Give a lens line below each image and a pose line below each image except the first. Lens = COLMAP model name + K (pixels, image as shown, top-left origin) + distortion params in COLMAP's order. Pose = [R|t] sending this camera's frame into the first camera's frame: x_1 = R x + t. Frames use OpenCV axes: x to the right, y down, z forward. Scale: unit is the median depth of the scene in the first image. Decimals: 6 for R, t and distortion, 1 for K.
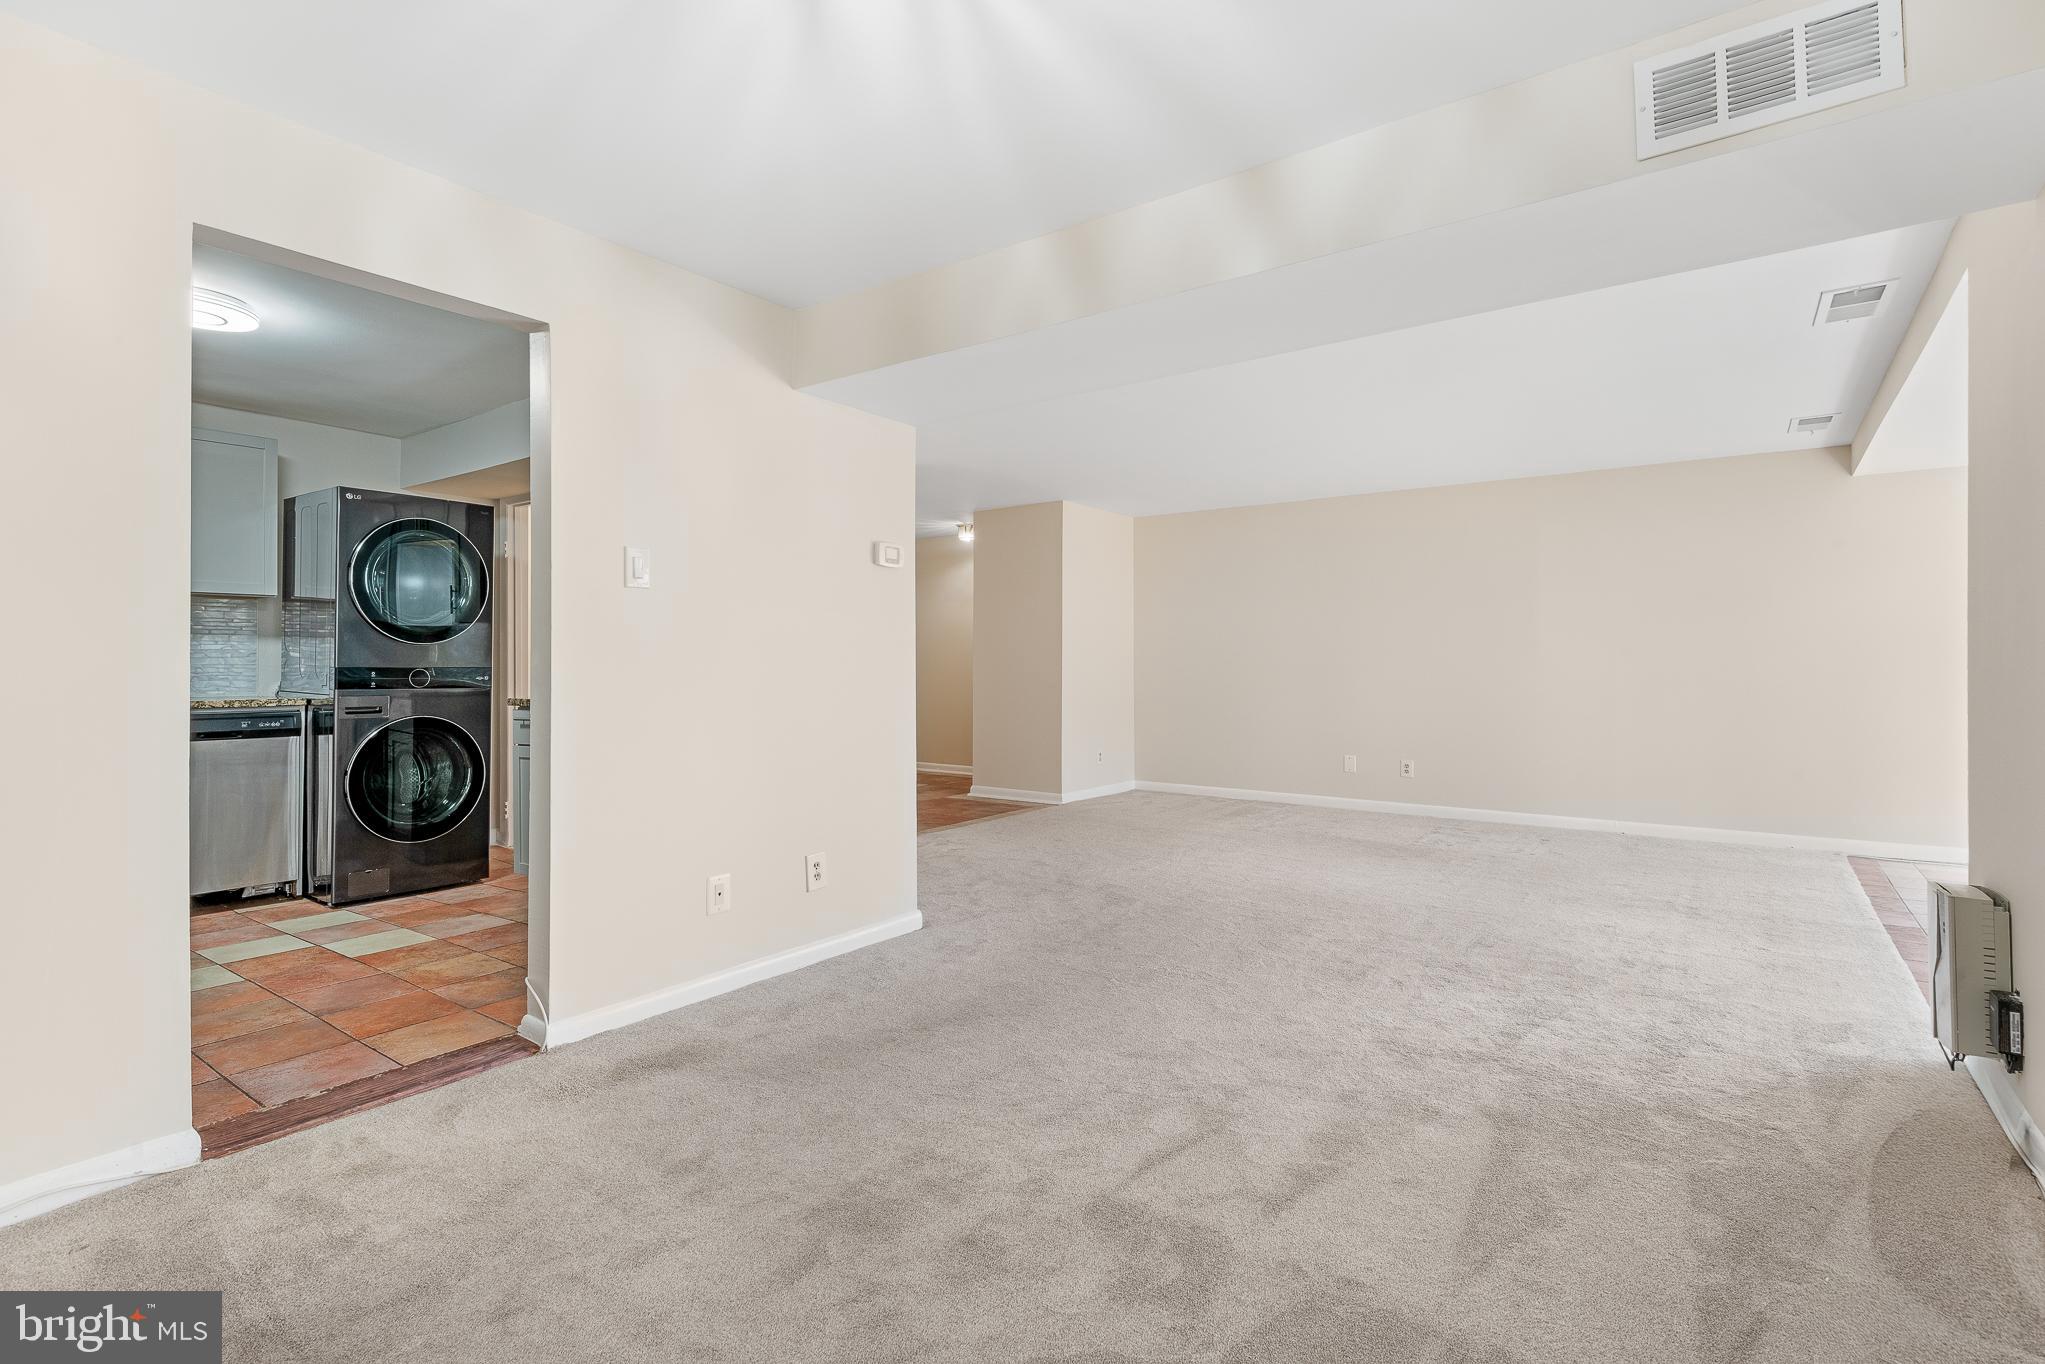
lens RADIAL K [[966.1, 0, 1019.0], [0, 966.1, 652.5], [0, 0, 1]] dist [0.001619, -0.007365]
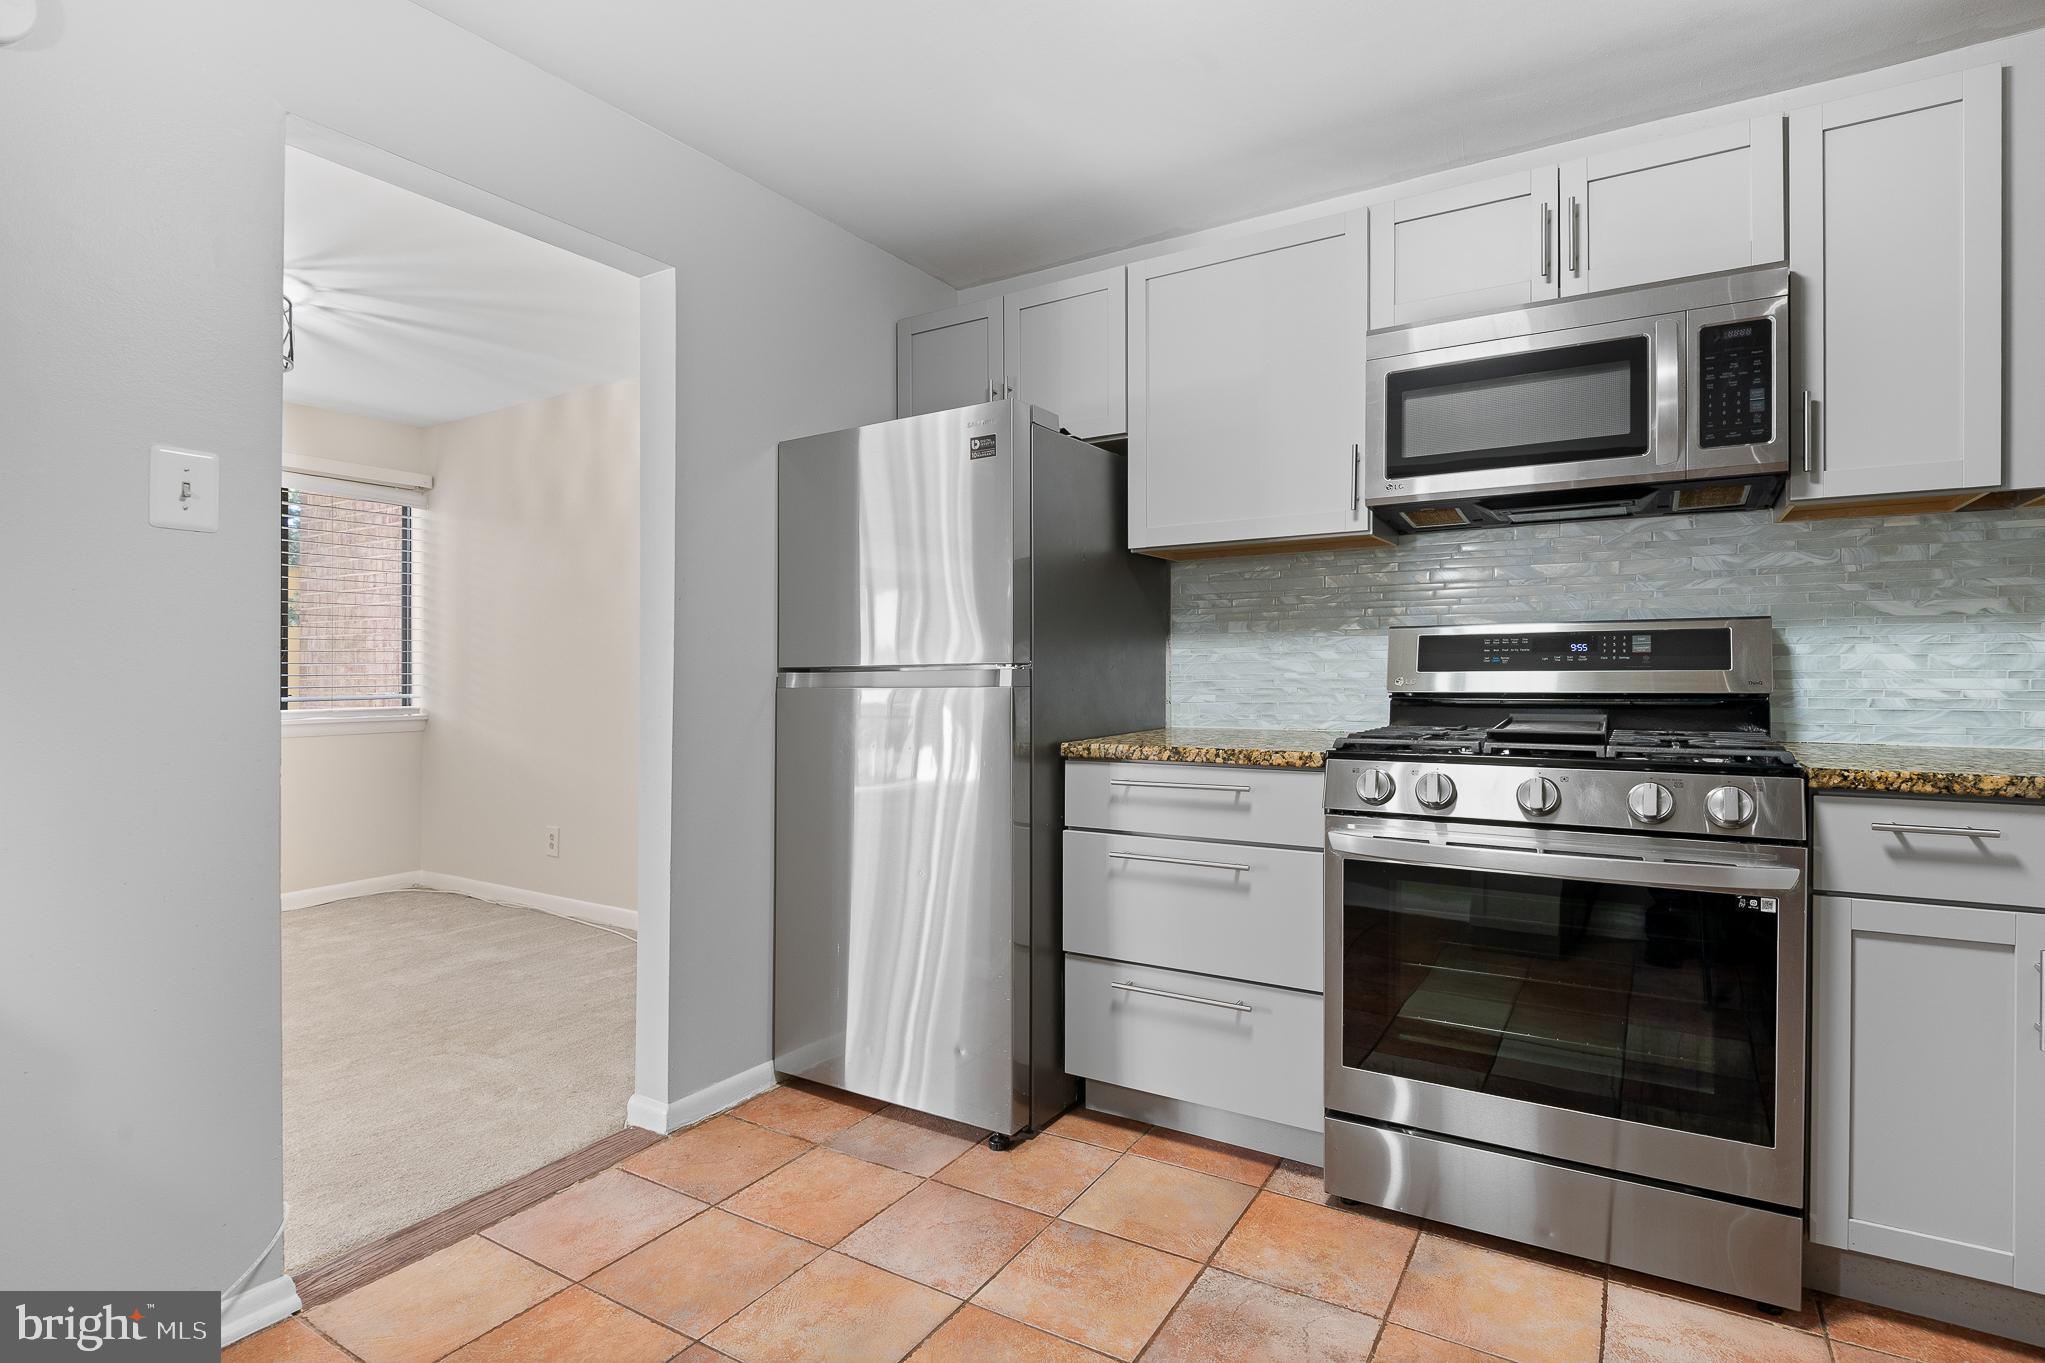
lens RADIAL K [[1014.7, 0, 1069.4], [0, 1014.7, 673.9], [0, 0, 1]] dist [-0.012908, -0.000361]
pose [[-0.993180, 0.005211, -0.116477, -0.551321], [0.006303, 0.999940, -0.009002, 0.010206], [0.116423, -0.009674, -0.993153, 1.001227]]
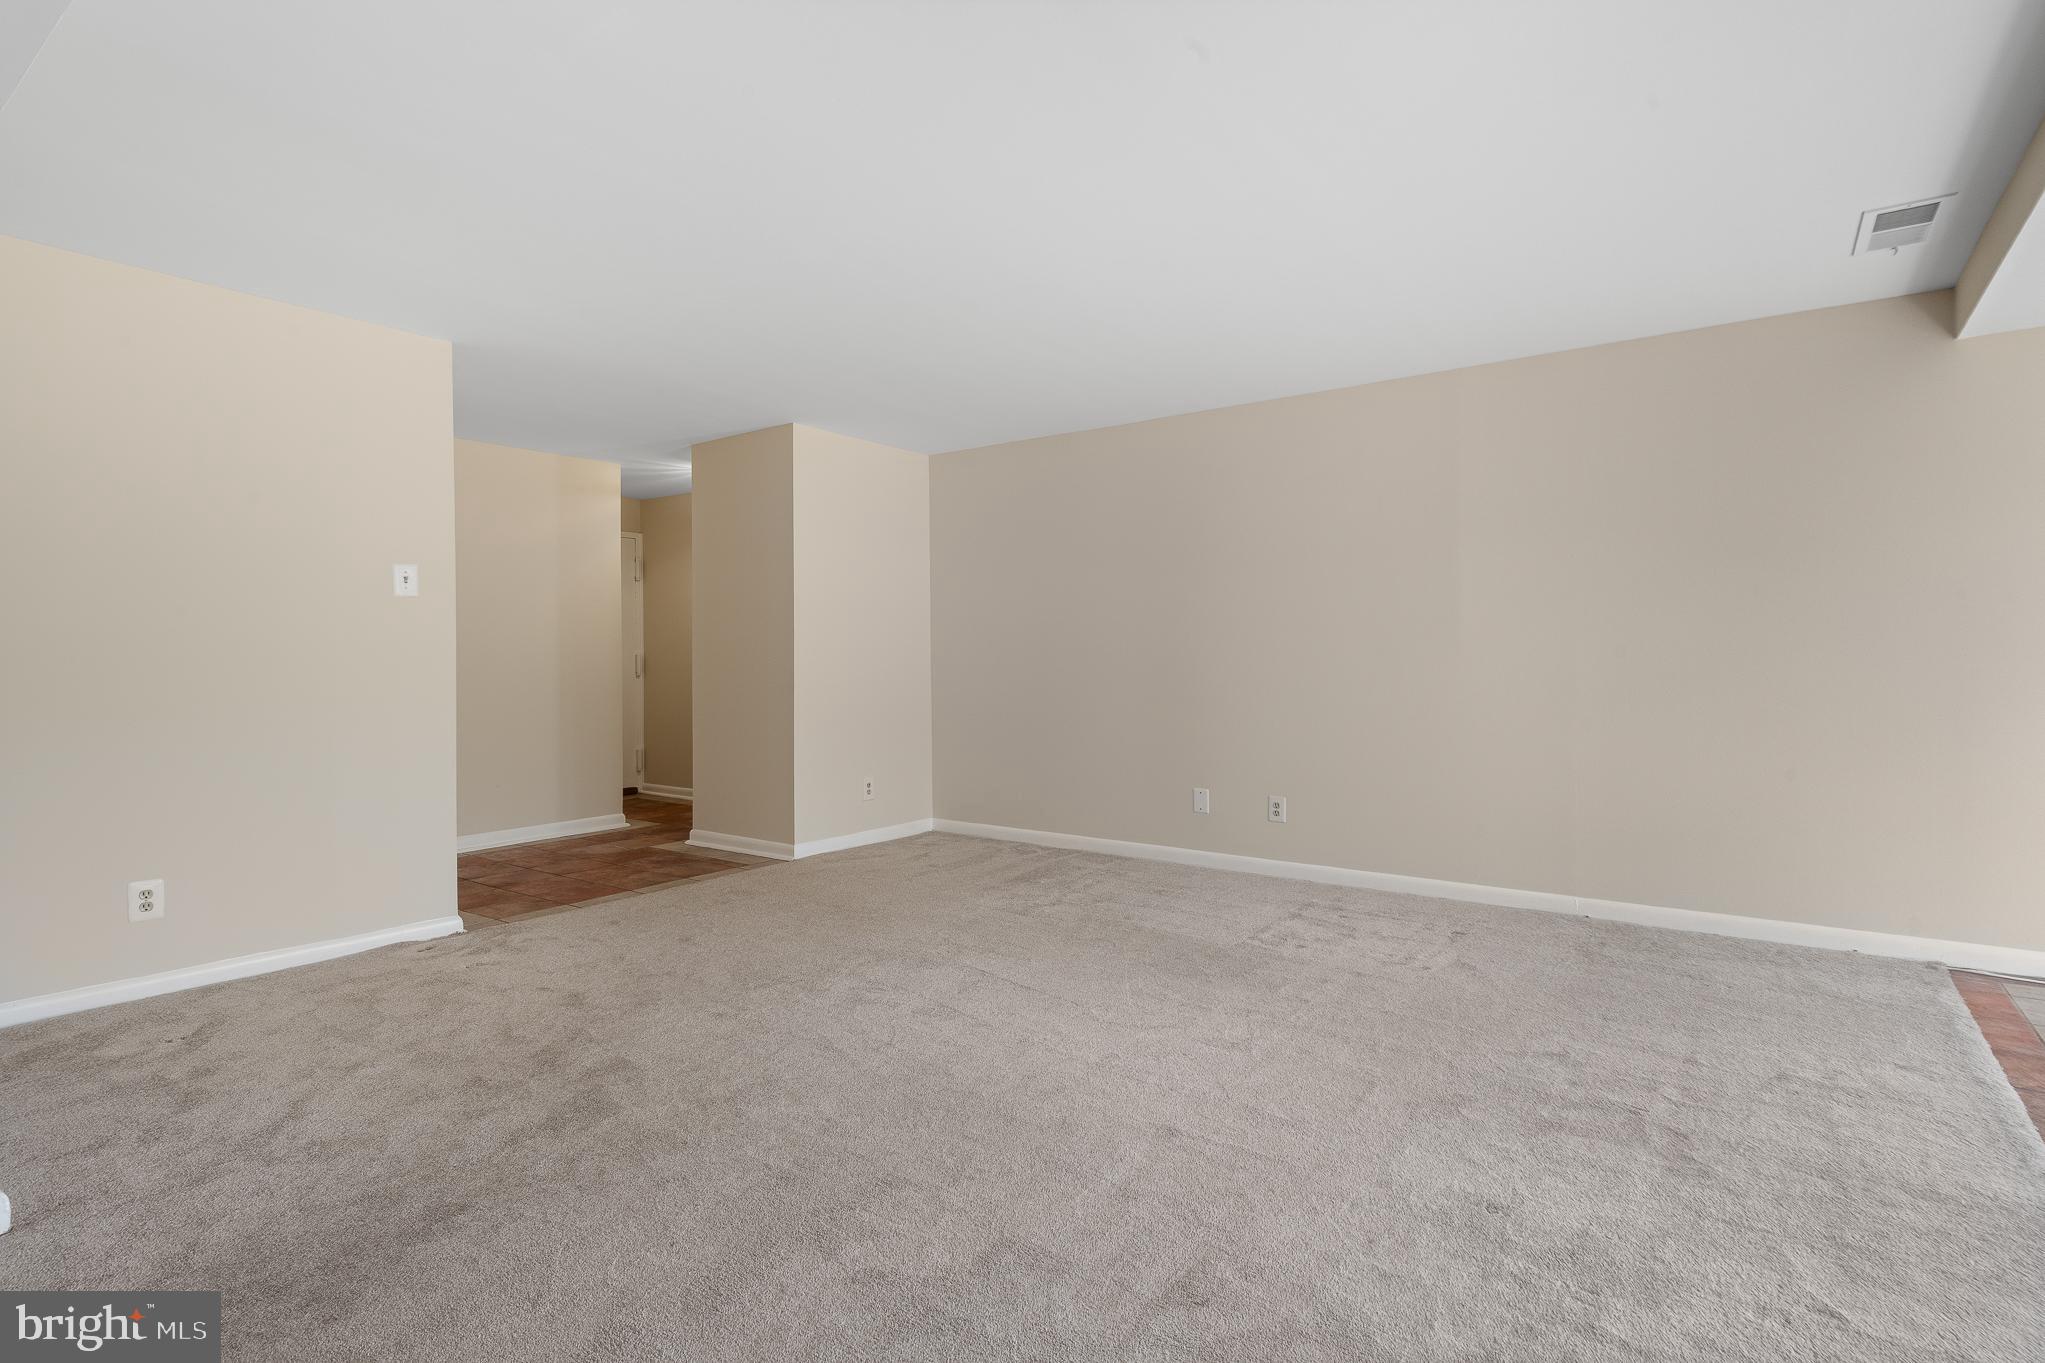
lens RADIAL K [[1000.7, 0, 1032.0], [0, 1000.7, 653.8], [0, 0, 1]] dist [0.000377, 0.000500]
pose [[0.999923, -0.005319, 0.011208, 0.333050], [0.005222, 0.999949, 0.008644, 0.006706], [-0.011254, -0.008585, 0.999900, 0.452576]]
